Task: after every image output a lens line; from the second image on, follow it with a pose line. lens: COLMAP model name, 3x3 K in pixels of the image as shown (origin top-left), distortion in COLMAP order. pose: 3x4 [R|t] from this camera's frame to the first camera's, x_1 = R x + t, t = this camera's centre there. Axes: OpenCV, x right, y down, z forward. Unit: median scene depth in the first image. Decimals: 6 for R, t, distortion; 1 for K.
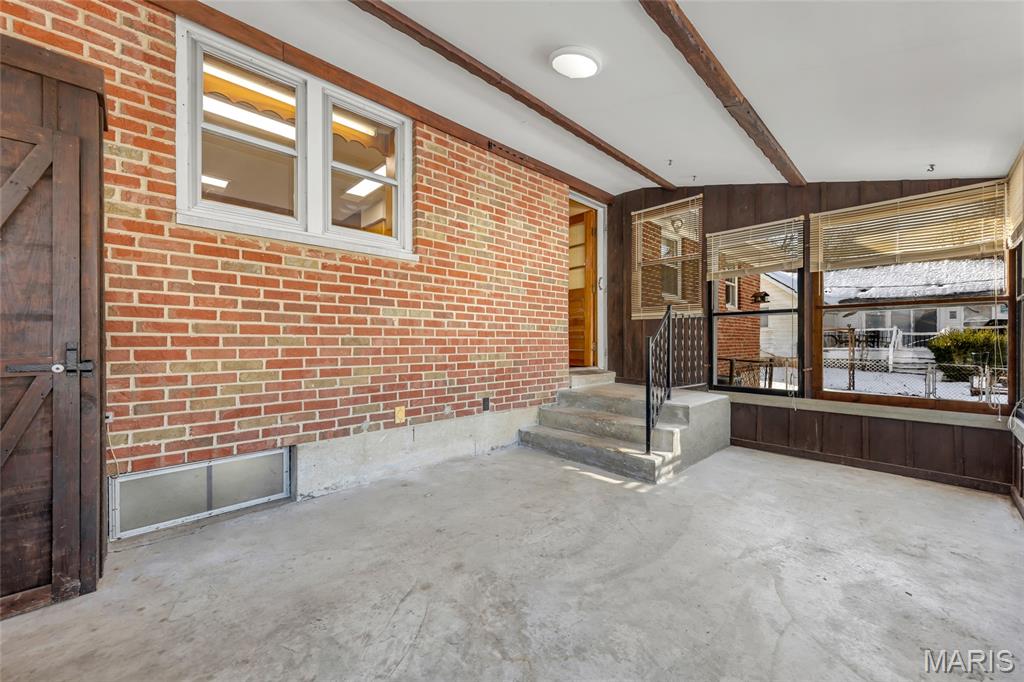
lens RADIAL K [[392.8, 0, 512.0], [0, 392.8, 341.0], [0, 0, 1]] dist [0.007230, -0.000093]
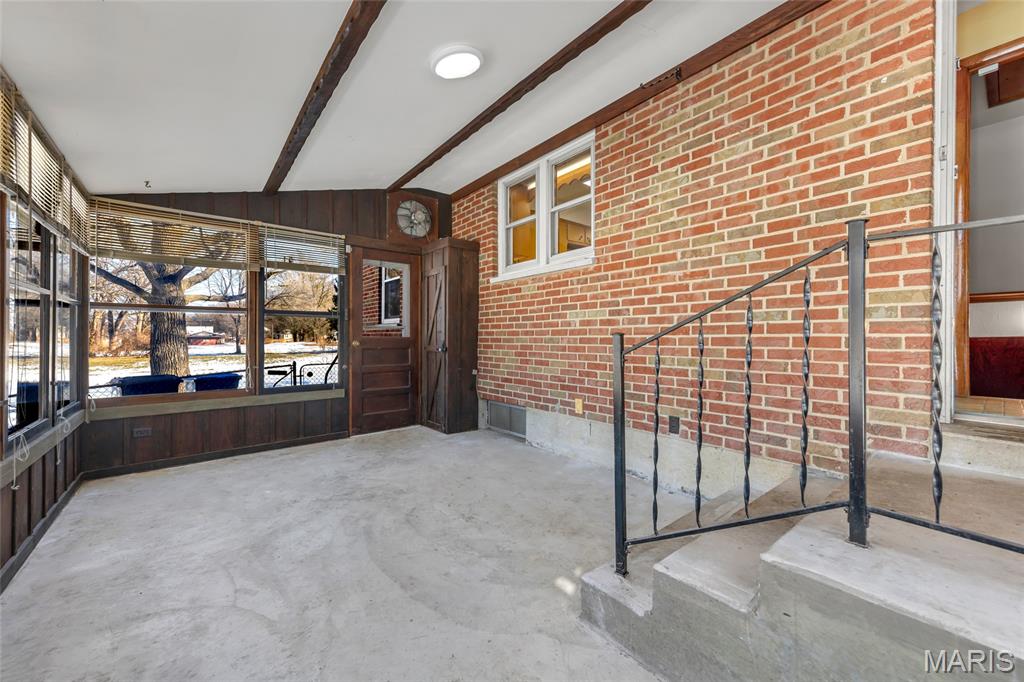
lens RADIAL K [[396.8, 0, 516.2], [0, 396.8, 337.0], [0, 0, 1]] dist [0.002601, -0.000055]
pose [[-0.081082, -0.005865, -0.996690, 0.853405], [0.000847, 0.999982, -0.005954, -0.002289], [0.996707, -0.001327, -0.081076, 0.915974]]
